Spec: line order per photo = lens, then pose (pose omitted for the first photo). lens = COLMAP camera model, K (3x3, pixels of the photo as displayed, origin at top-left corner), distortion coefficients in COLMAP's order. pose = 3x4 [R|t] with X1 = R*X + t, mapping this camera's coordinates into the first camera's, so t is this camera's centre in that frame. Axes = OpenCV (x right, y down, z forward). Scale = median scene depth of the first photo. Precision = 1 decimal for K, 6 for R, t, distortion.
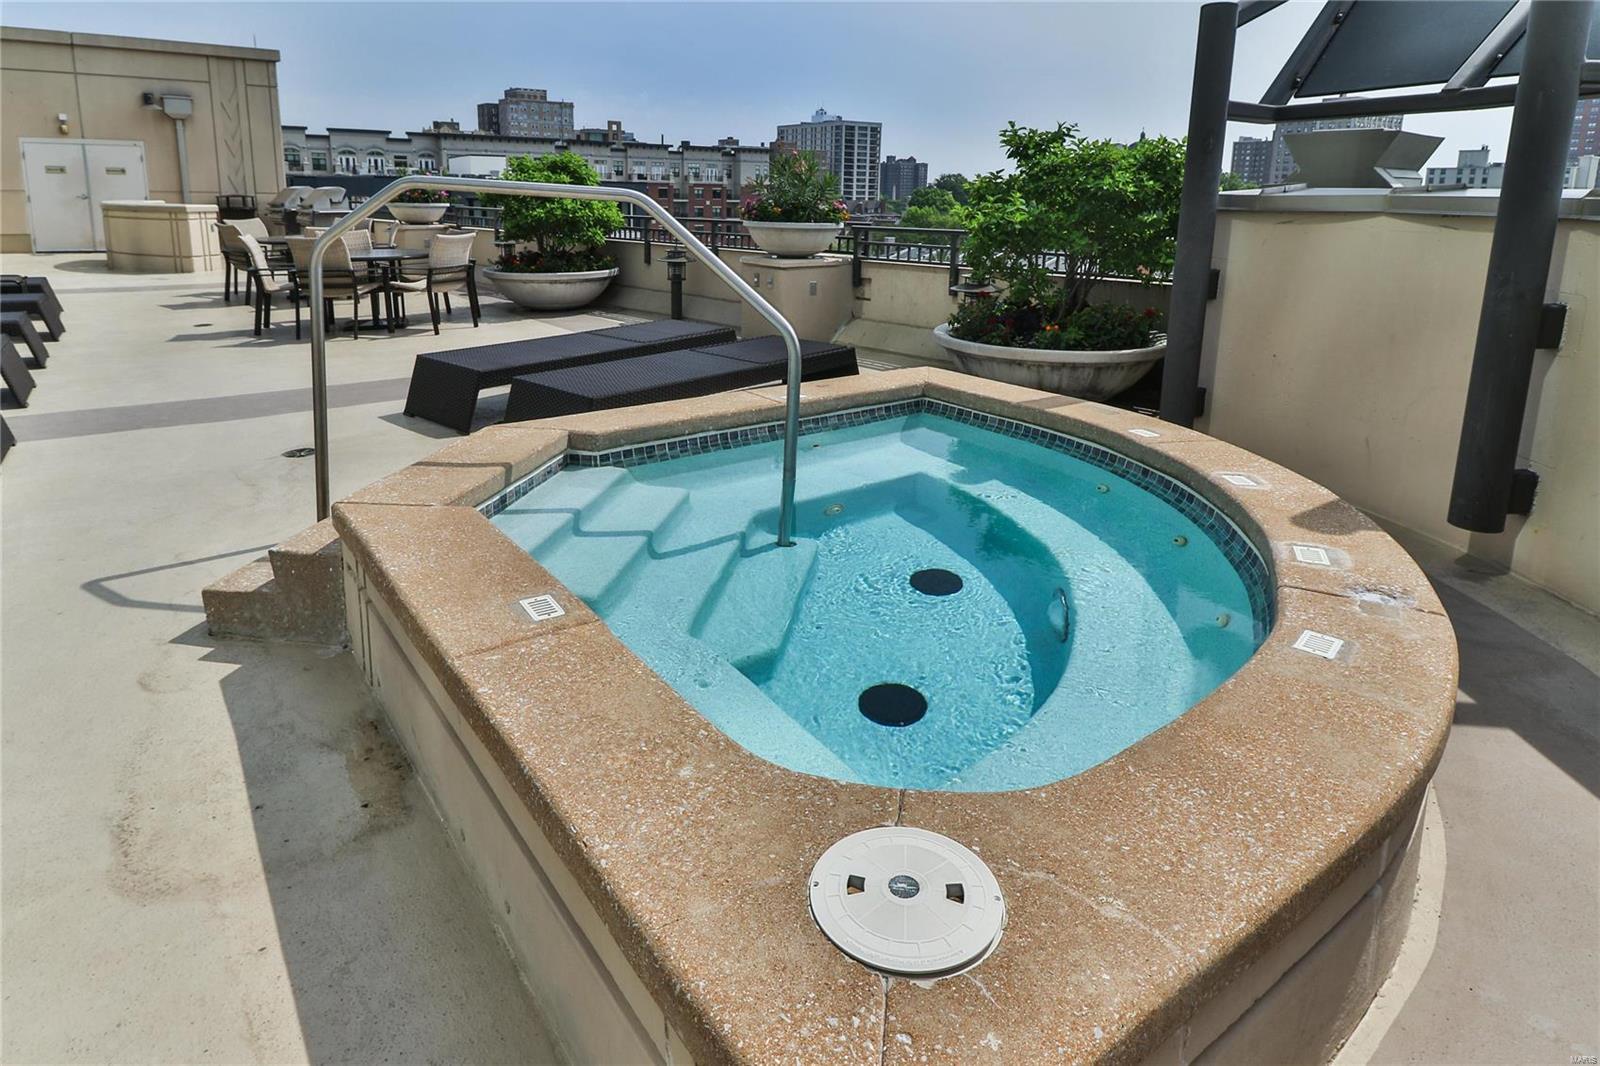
lens RADIAL K [[913.6, 0, 771.0], [0, 913.6, 367.9], [0, 0, 1]] dist [0.030876, -0.024258]
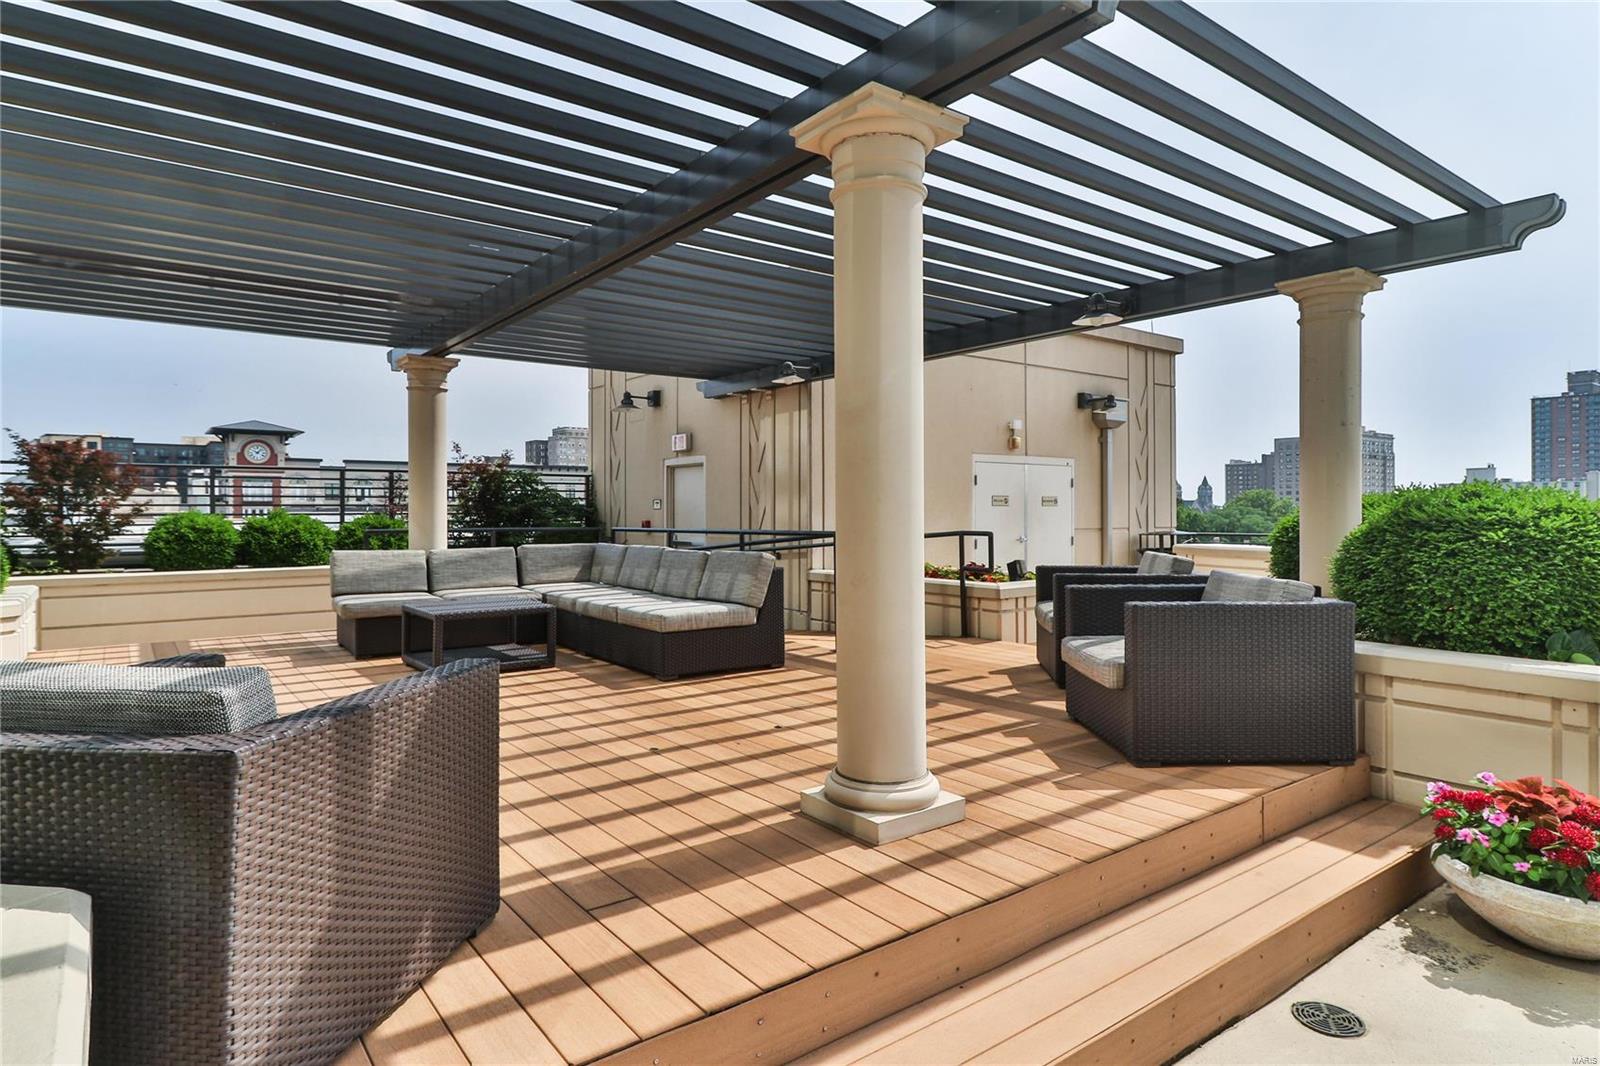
lens RADIAL K [[824.0, 0, 814.8], [0, 824.0, 513.2], [0, 0, 1]] dist [0.003684, -0.000456]
pose [[0.997312, -0.017118, 0.071238, -0.117994], [0.030201, 0.981921, -0.186864, -0.012242], [-0.066752, 0.188514, 0.979799, 0.052873]]
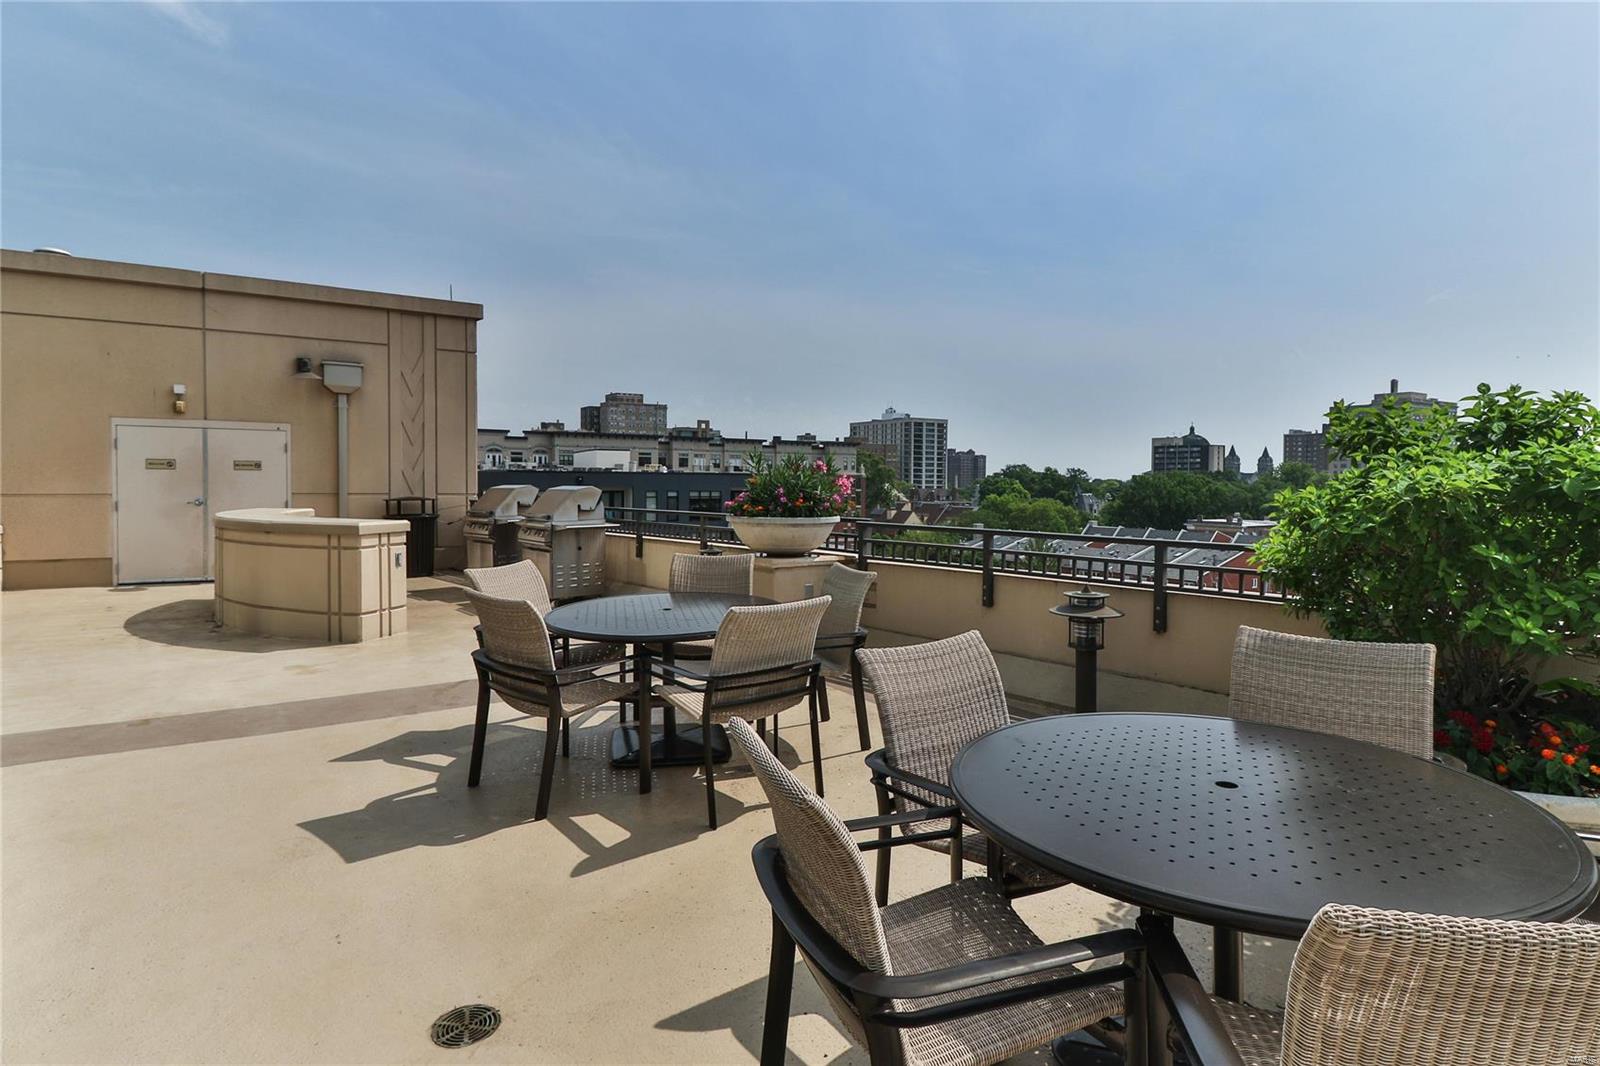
lens RADIAL K [[824.0, 0, 814.8], [0, 824.0, 513.2], [0, 0, 1]] dist [0.003684, -0.000456]
pose [[0.999851, -0.005788, -0.016289, -0.034481], [0.003263, 0.988539, -0.150928, -0.010440], [0.016976, 0.150853, 0.988411, 0.050242]]
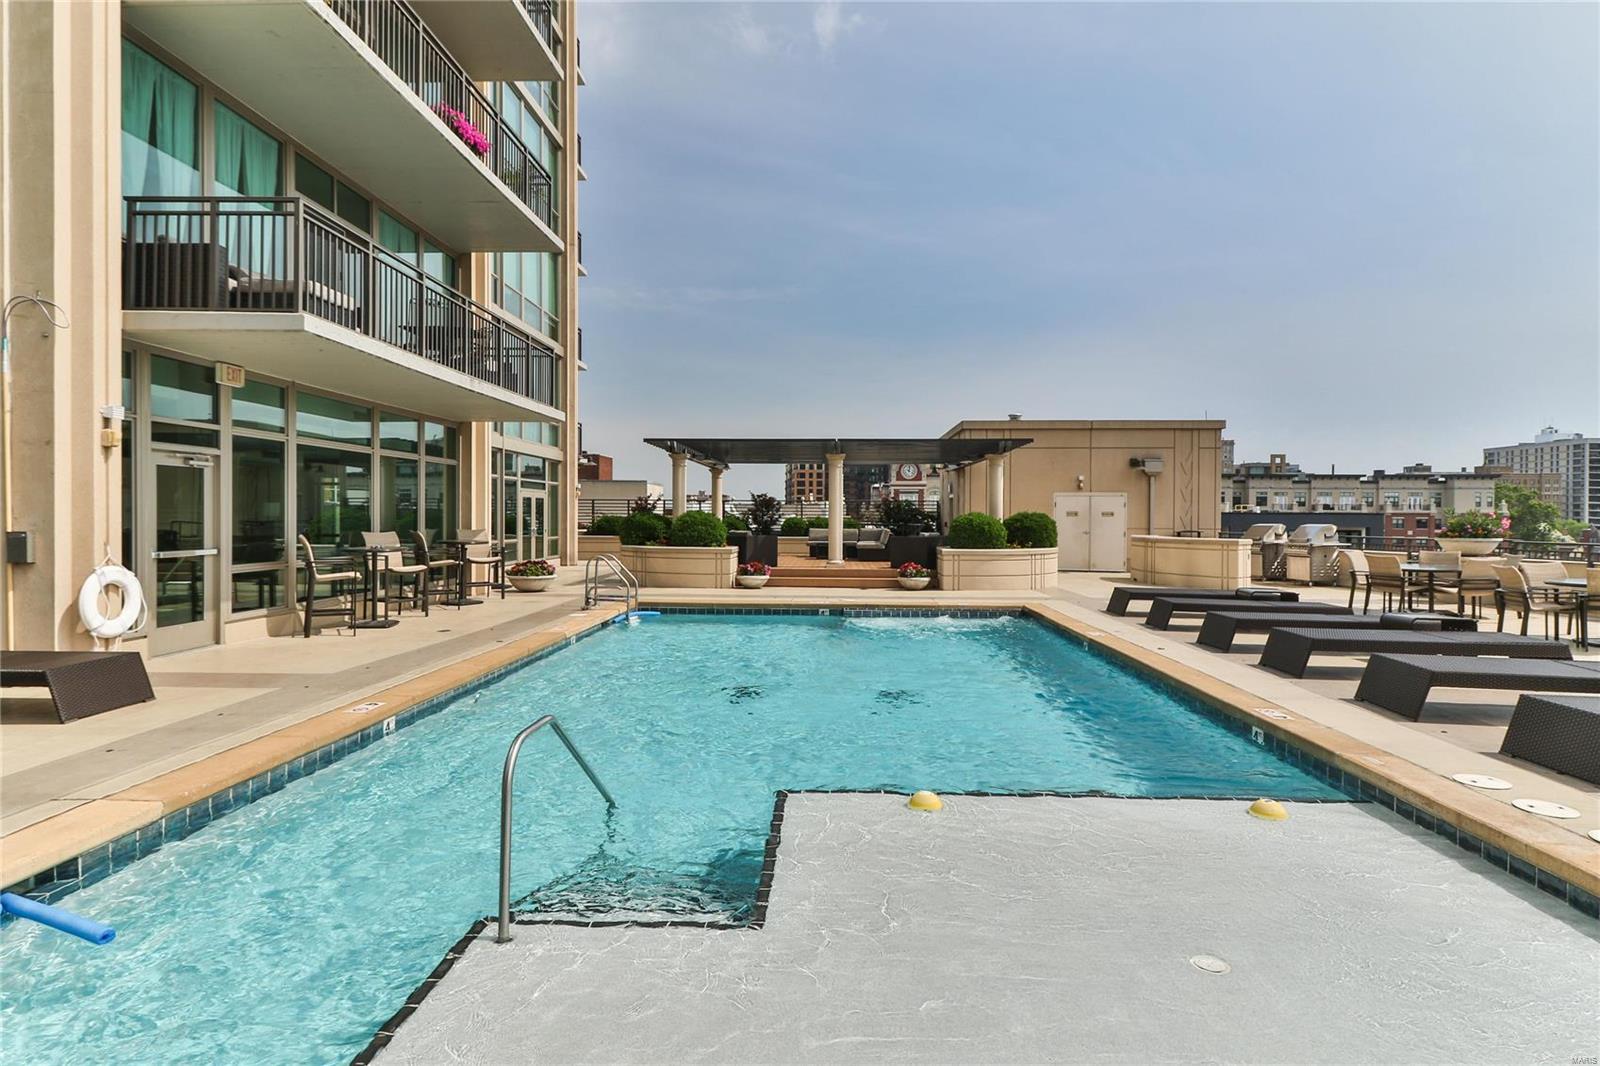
lens RADIAL K [[824.0, 0, 814.8], [0, 824.0, 513.2], [0, 0, 1]] dist [0.003684, -0.000456]
pose [[0.794260, -0.013947, -0.607418, -0.039020], [-0.107926, 0.980599, -0.163640, 0.004588], [0.597916, 0.195529, 0.777345, -0.029267]]
